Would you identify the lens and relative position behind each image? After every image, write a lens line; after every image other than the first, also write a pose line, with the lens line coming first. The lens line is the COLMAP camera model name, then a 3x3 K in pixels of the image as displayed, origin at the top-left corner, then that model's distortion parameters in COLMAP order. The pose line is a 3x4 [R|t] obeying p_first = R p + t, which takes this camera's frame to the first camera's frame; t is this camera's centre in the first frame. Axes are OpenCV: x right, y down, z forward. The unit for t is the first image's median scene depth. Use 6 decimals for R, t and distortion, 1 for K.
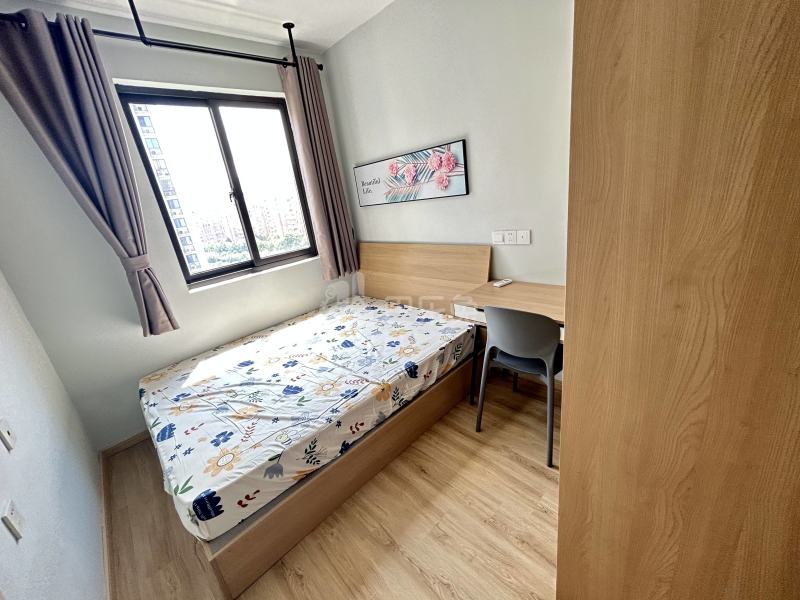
lens RADIAL K [[323.4, 0, 397.7], [0, 323.4, 296.6], [0, 0, 1]] dist [-0.000237, 0.000442]
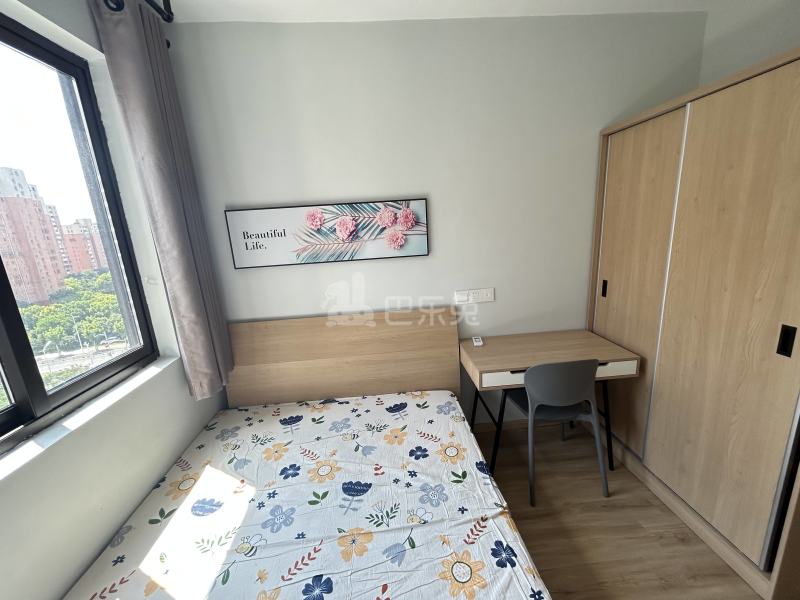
lens RADIAL K [[323.4, 0, 397.7], [0, 323.4, 296.6], [0, 0, 1]] dist [-0.000237, 0.000442]
pose [[0.637863, -0.069770, 0.766983, -0.566567], [0.212753, 0.973097, -0.088417, -0.136329], [-0.740181, 0.219576, 0.635546, 0.502540]]
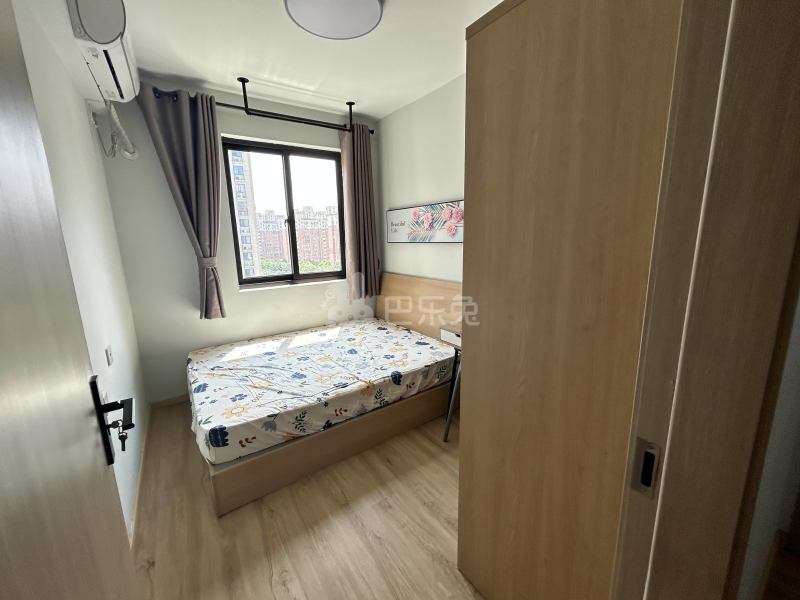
lens RADIAL K [[323.4, 0, 397.7], [0, 323.4, 296.6], [0, 0, 1]] dist [-0.000237, 0.000442]
pose [[0.981679, 0.140742, -0.128441, 0.138942], [-0.154935, 0.981988, -0.108142, 0.052935], [0.110908, 0.126061, 0.985803, -0.189788]]
